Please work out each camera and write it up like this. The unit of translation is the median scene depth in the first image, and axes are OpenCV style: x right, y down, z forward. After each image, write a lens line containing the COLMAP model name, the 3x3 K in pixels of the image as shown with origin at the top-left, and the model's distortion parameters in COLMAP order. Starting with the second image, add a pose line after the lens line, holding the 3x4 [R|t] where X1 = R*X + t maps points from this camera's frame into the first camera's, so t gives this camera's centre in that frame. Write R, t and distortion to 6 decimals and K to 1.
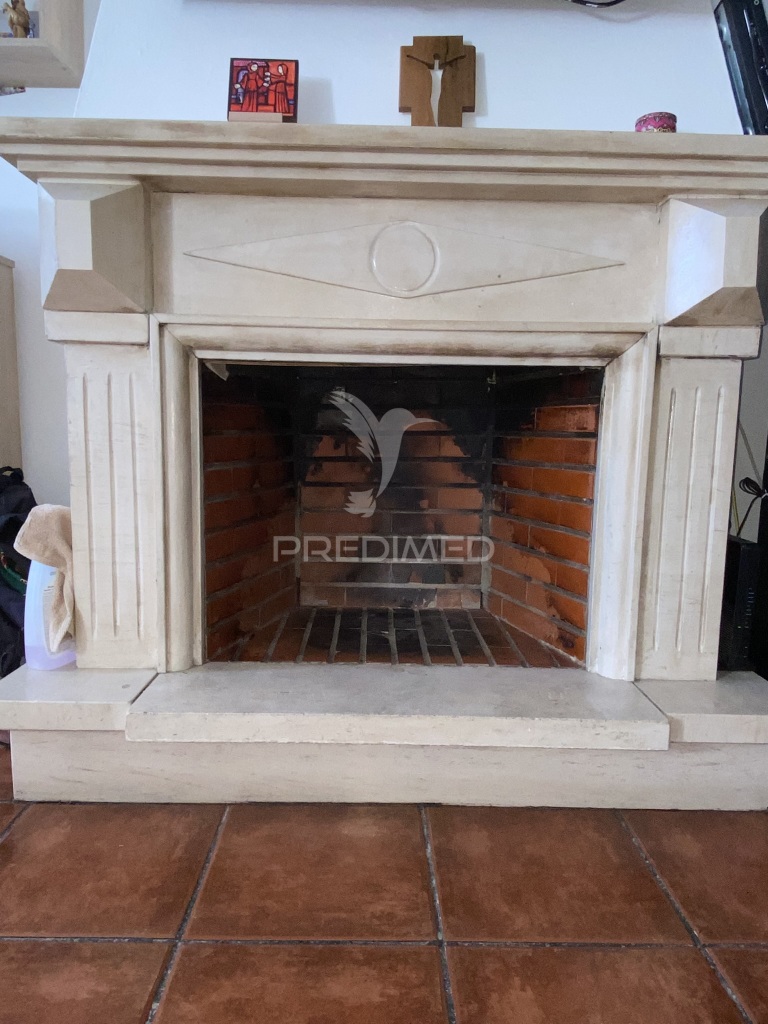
lens RADIAL K [[727.9, 0, 381.3], [0, 727.9, 512.1], [0, 0, 1]] dist [0.026056, -0.000567]
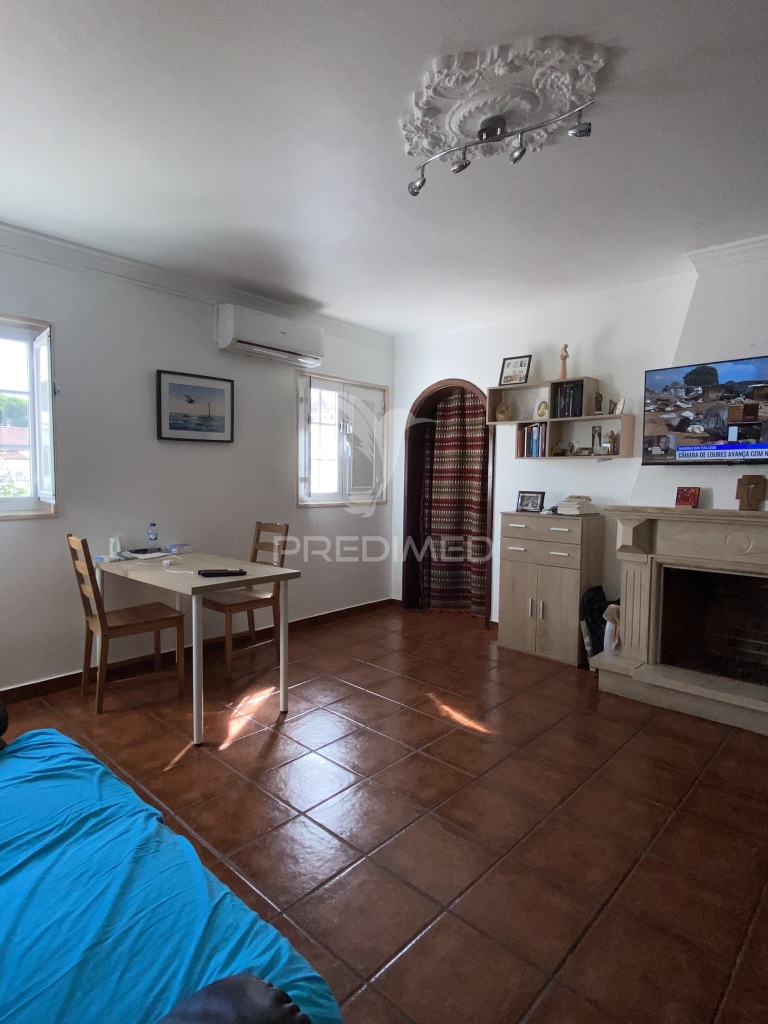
lens RADIAL K [[558.0, 0, 384.0], [0, 558.0, 512.7], [0, 0, 1]] dist [0.003394, -0.000375]
pose [[0.717806, 0.036509, -0.695285, 0.580193], [-0.077306, 0.996629, -0.027479, -0.295821], [0.691938, 0.073474, 0.718209, -1.675023]]
